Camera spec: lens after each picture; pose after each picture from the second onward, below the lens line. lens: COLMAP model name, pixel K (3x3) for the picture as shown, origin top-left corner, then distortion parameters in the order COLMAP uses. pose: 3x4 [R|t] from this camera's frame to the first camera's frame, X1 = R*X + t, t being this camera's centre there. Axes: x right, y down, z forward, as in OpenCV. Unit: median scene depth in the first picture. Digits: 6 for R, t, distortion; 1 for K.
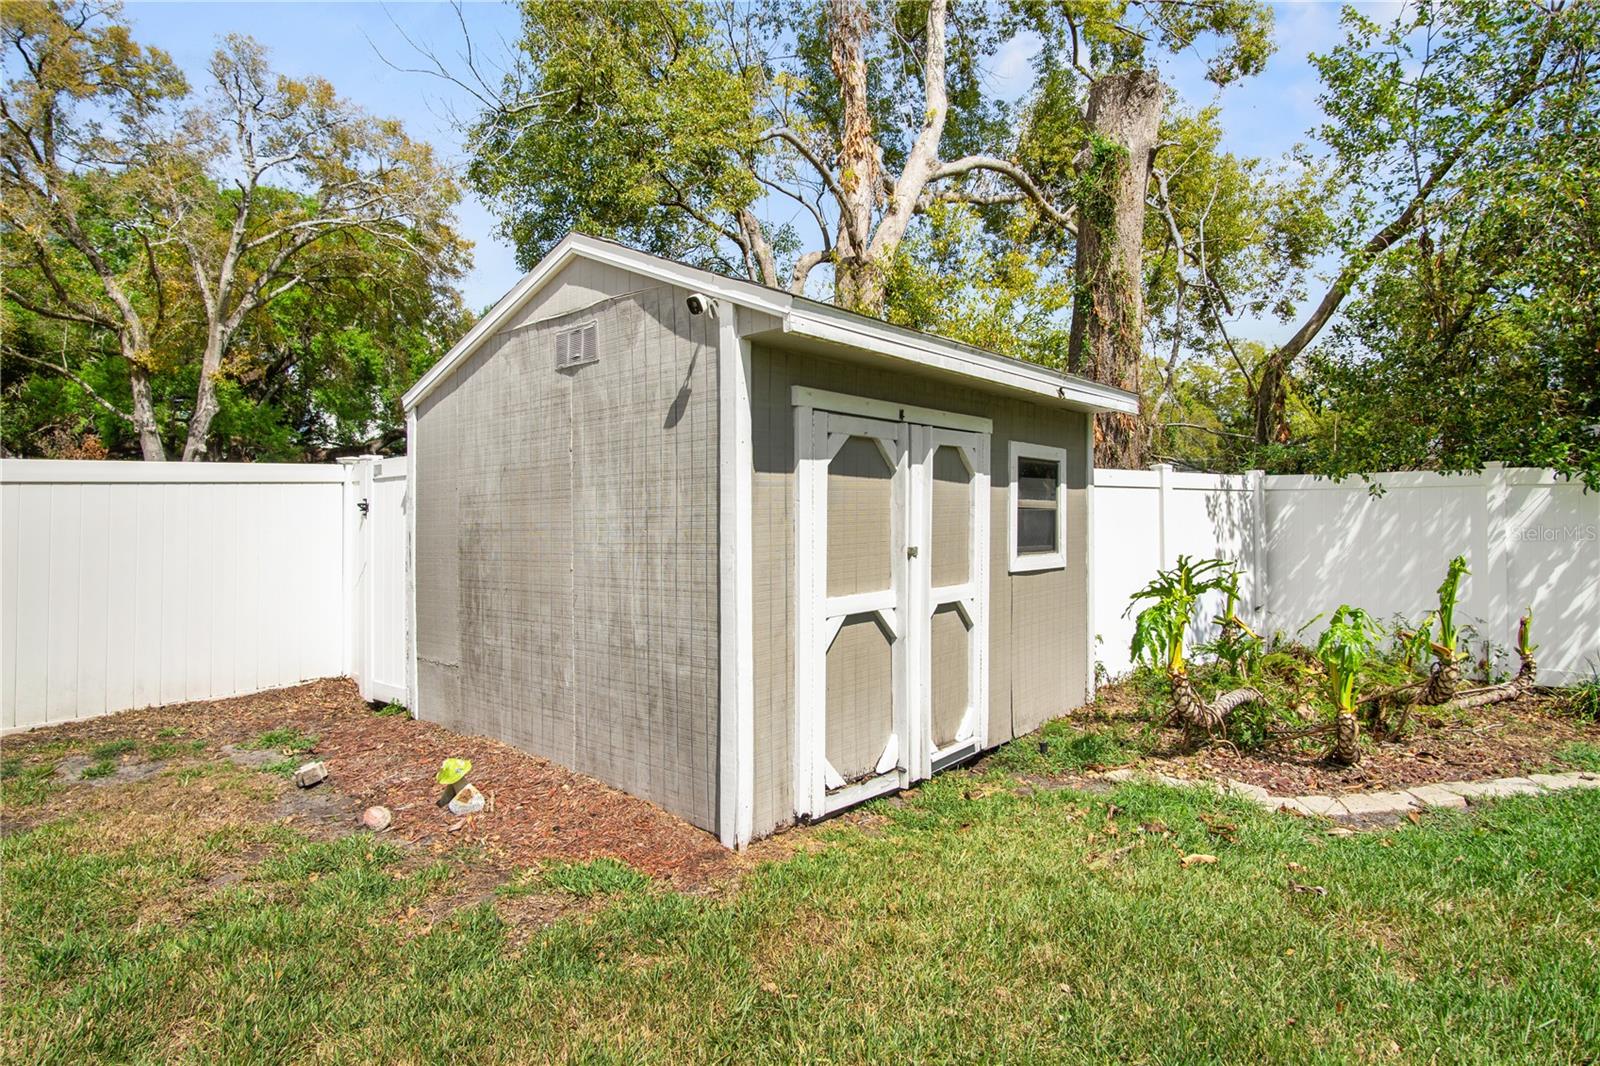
lens RADIAL K [[867.8, 0, 801.0], [0, 867.8, 534.7], [0, 0, 1]] dist [0.000506, -0.000605]
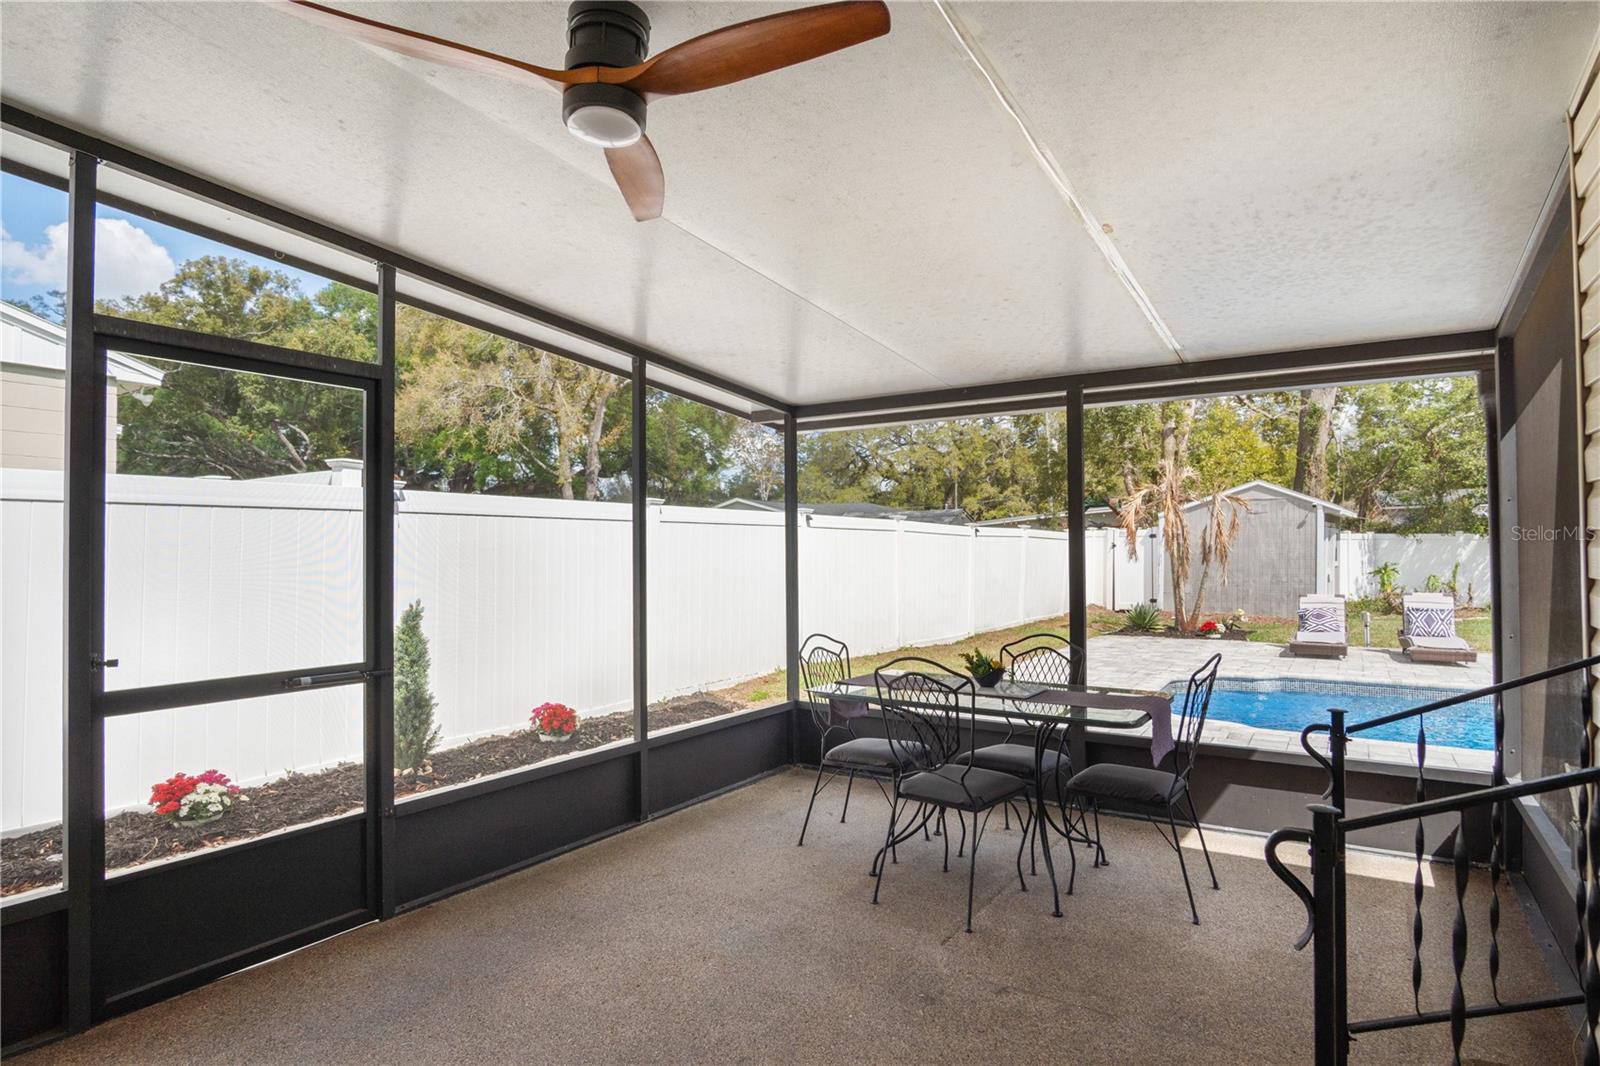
lens RADIAL K [[867.8, 0, 799.3], [0, 867.8, 538.0], [0, 0, 1]] dist [0.000506, -0.000605]
pose [[0.996656, 0.009779, 0.081129, -2.785612], [-0.008294, 0.999792, -0.018616, 0.014715], [-0.081294, 0.017881, 0.996530, -2.905462]]
